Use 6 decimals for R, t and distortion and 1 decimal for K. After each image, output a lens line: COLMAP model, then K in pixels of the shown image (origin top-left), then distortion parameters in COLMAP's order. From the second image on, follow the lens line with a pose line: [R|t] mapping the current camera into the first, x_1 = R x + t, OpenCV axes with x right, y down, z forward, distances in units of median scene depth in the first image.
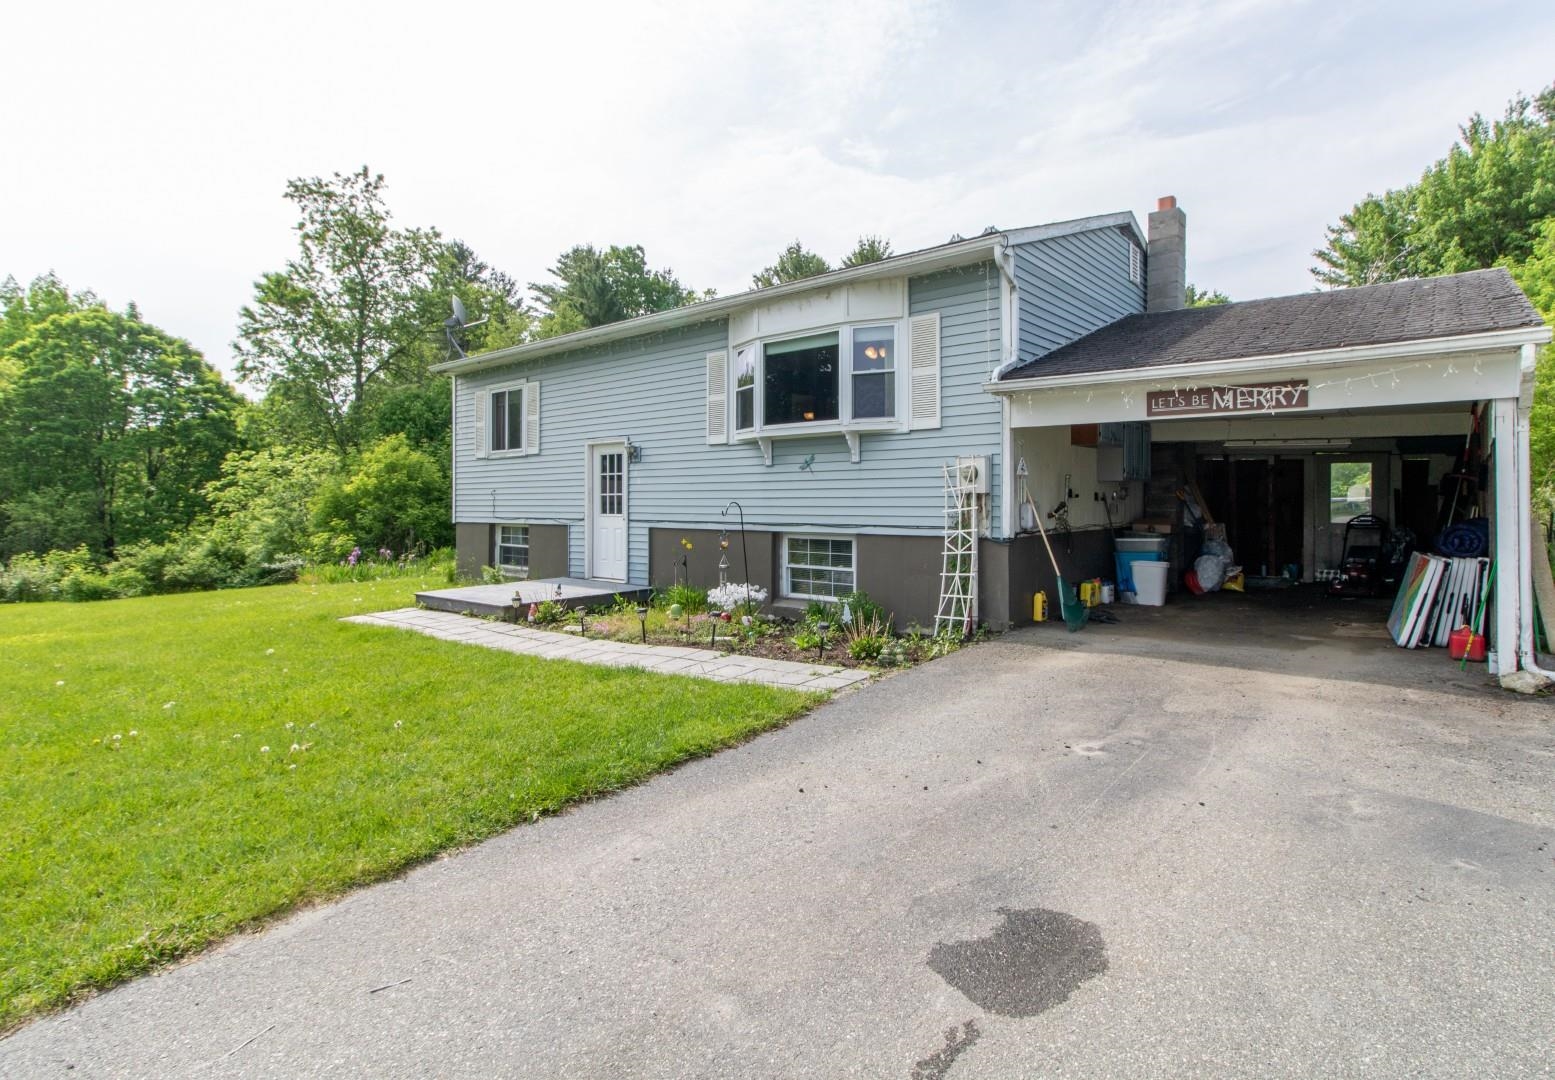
lens RADIAL K [[781.9, 0, 826.4], [0, 781.9, 500.7], [0, 0, 1]] dist [0.006570, 0.000812]
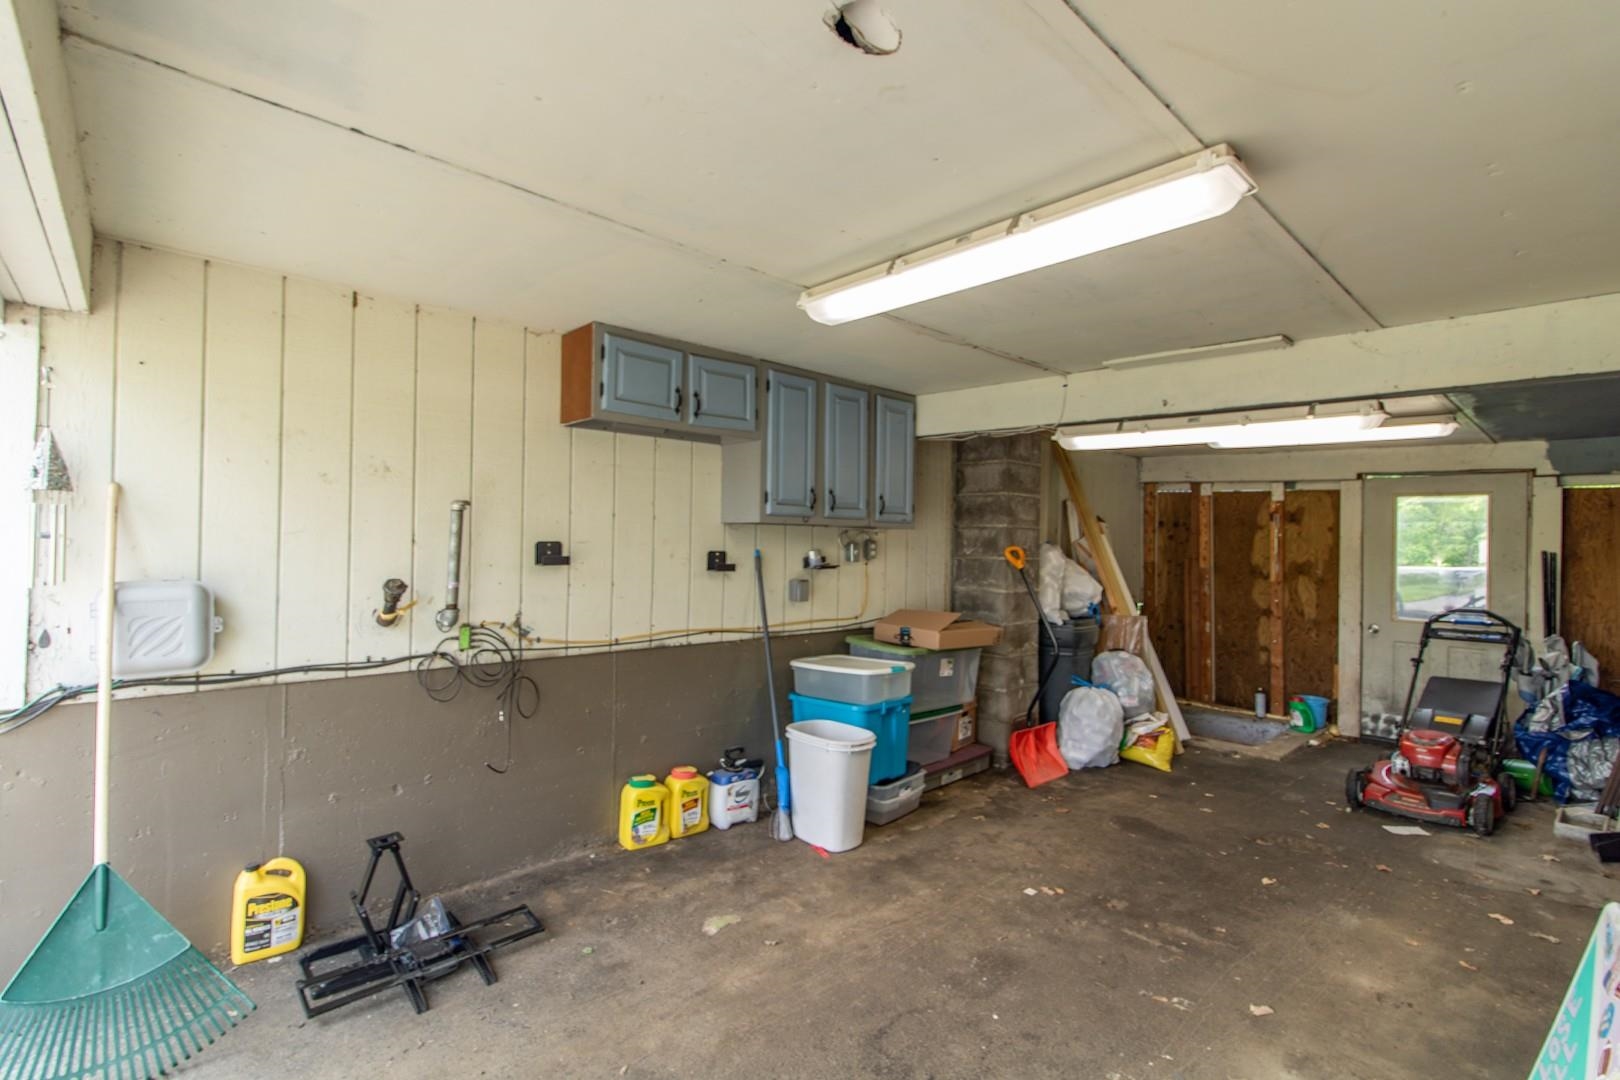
lens RADIAL K [[756.1, 0, 809.2], [0, 756.1, 543.1], [0, 0, 1]] dist [0.003452, 0.000874]
pose [[0.988657, 0.015331, -0.149404, 0.345168], [-0.016413, 0.999847, -0.006013, -0.010189], [0.149289, 0.008397, 0.988758, 0.469010]]
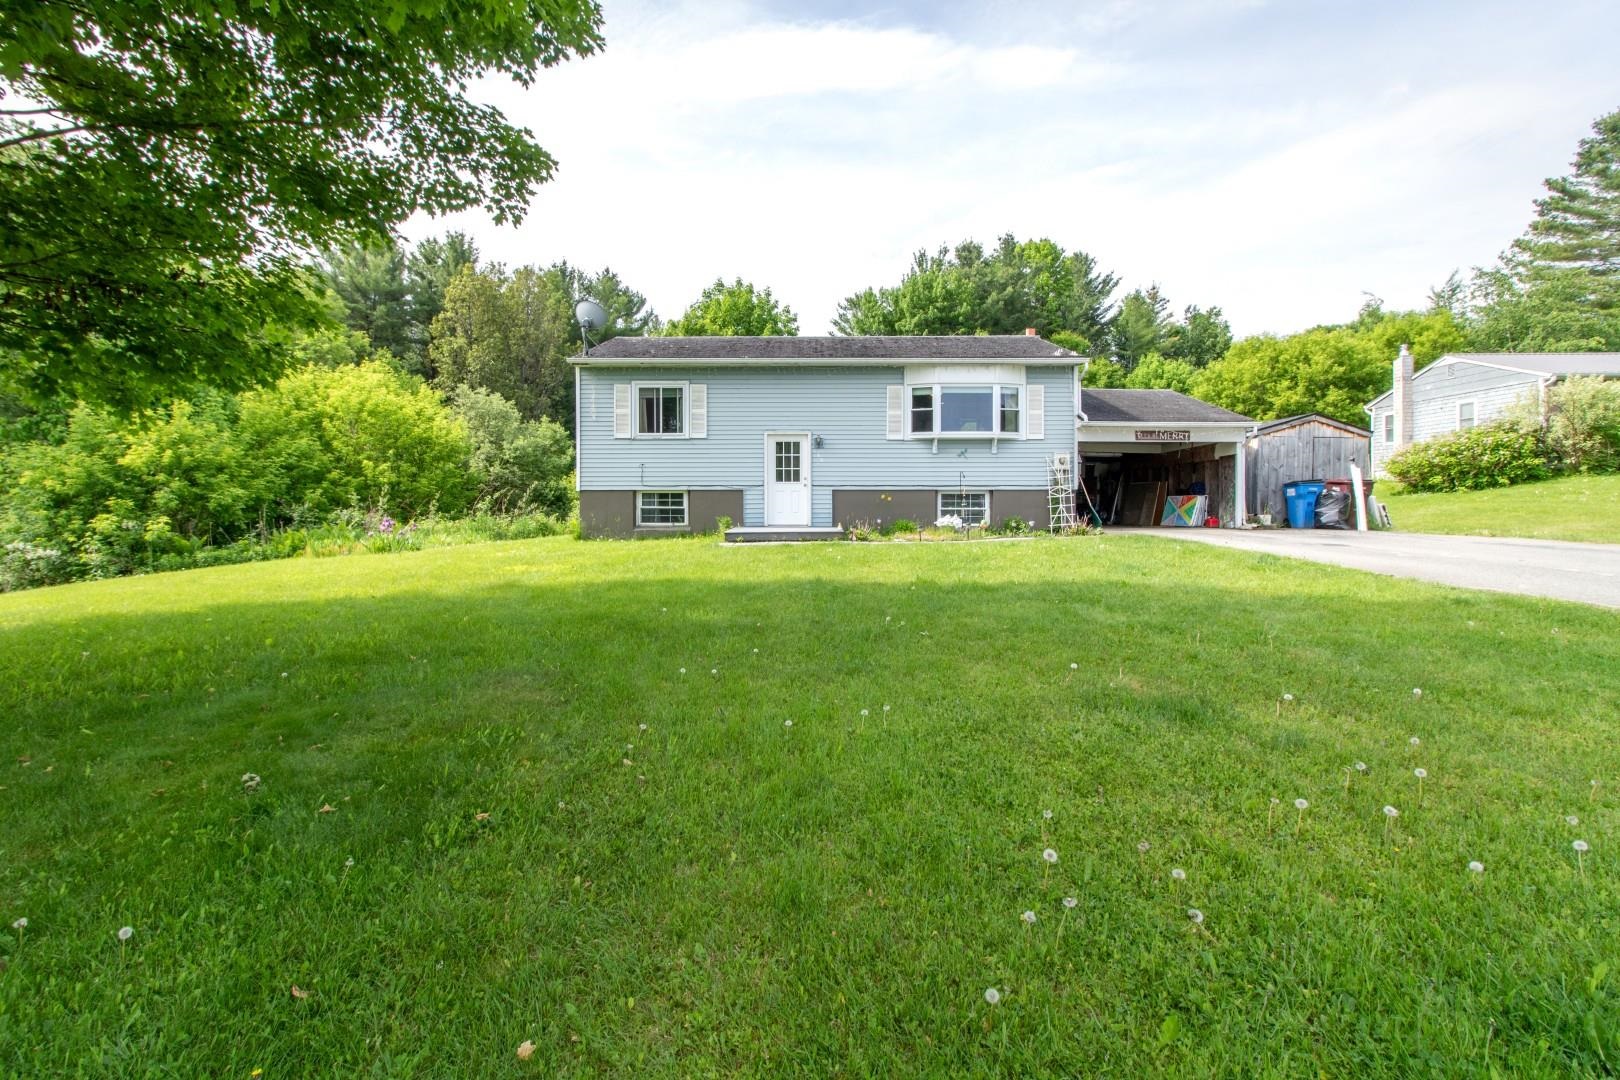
lens RADIAL K [[756.1, 0, 818.8], [0, 756.1, 509.6], [0, 0, 1]] dist [0.003452, 0.000874]
pose [[0.785976, 0.000230, 0.618257, -1.025815], [-0.002130, 0.999995, 0.002336, 0.060806], [-0.618253, -0.003153, 0.785973, -0.153672]]
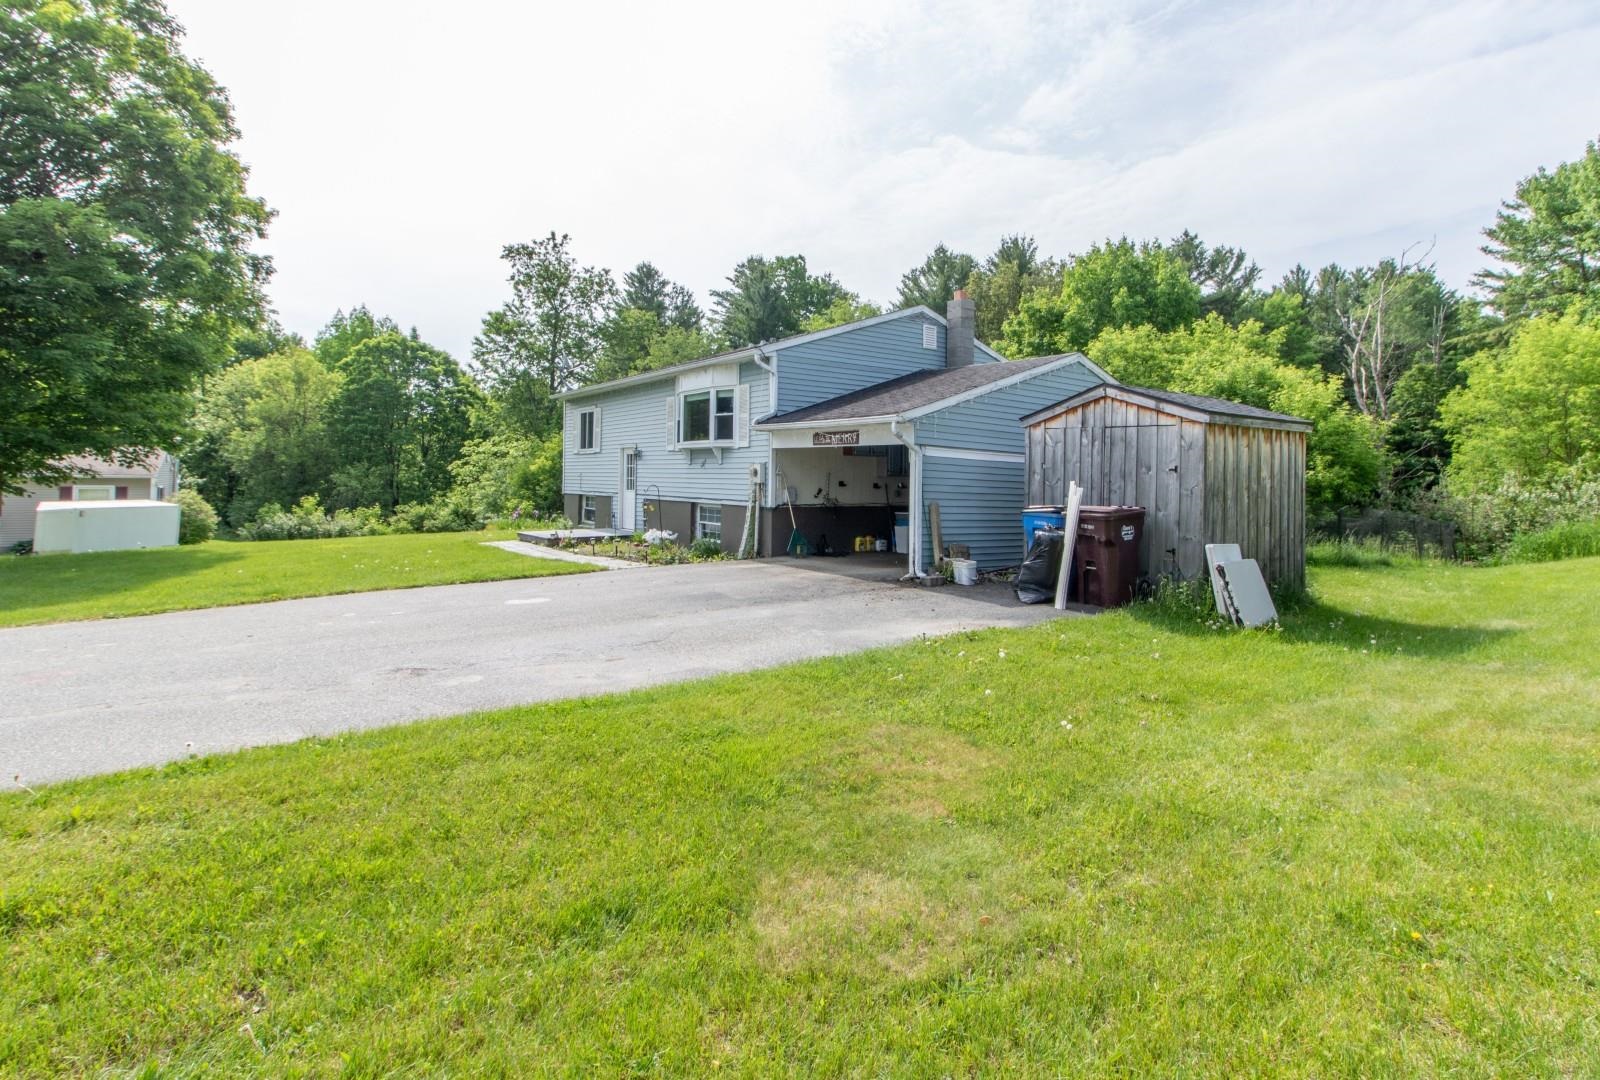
lens RADIAL K [[790.2, 0, 853.6], [0, 790.2, 478.8], [0, 0, 1]] dist [0.011365, -0.000828]
pose [[0.973800, 0.019505, -0.226567, 0.514047], [-0.020241, 0.999795, -0.000928, -0.013543], [0.226502, 0.005490, 0.973995, -0.476459]]
